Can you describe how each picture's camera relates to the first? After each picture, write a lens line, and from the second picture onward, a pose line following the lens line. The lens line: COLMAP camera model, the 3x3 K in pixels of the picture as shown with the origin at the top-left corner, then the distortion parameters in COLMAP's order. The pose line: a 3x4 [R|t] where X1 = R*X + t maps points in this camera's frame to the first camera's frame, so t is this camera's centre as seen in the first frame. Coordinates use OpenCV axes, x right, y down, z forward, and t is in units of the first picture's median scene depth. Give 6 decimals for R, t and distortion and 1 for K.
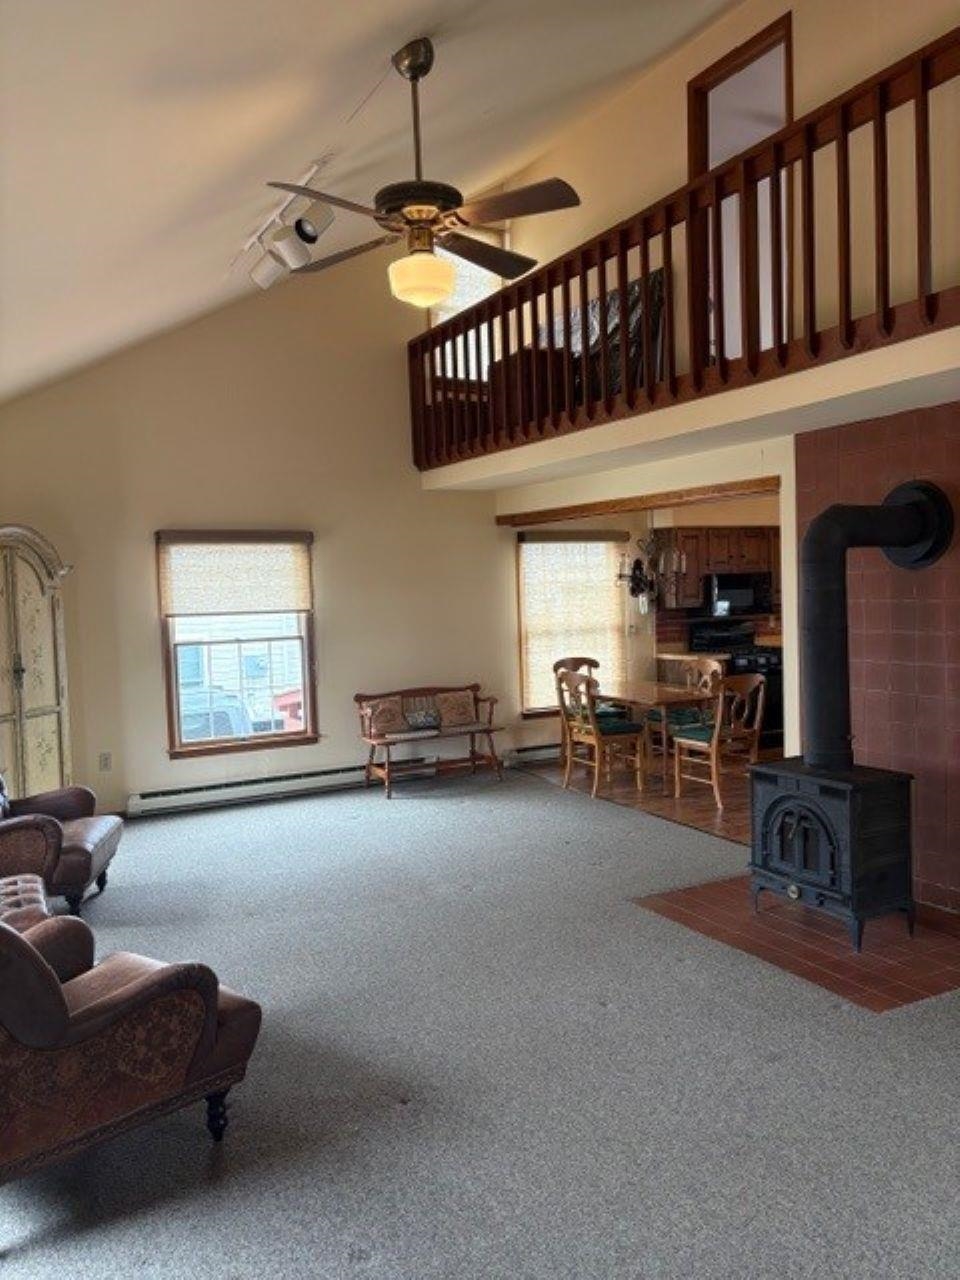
lens RADIAL K [[977.6, 0, 481.5], [0, 977.6, 644.9], [0, 0, 1]] dist [-0.006631, 0.011979]
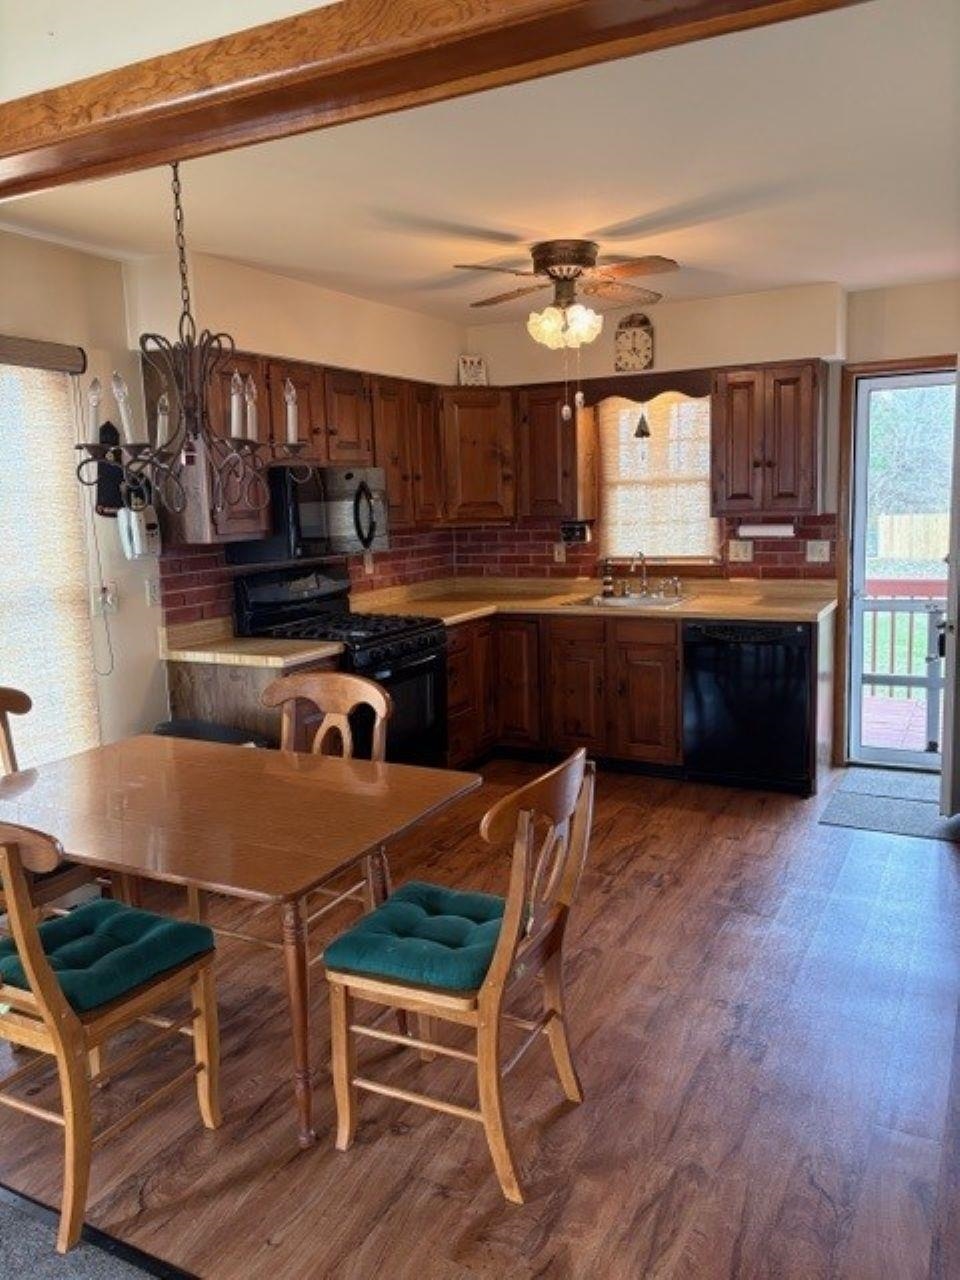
lens RADIAL K [[977.6, 0, 478.1], [0, 977.6, 639.8], [0, 0, 1]] dist [-0.006631, 0.011979]
pose [[0.836576, -0.070592, 0.543284, 0.060820], [0.033212, 0.996375, 0.078323, -0.025047], [-0.546843, -0.047480, 0.835888, 0.575962]]
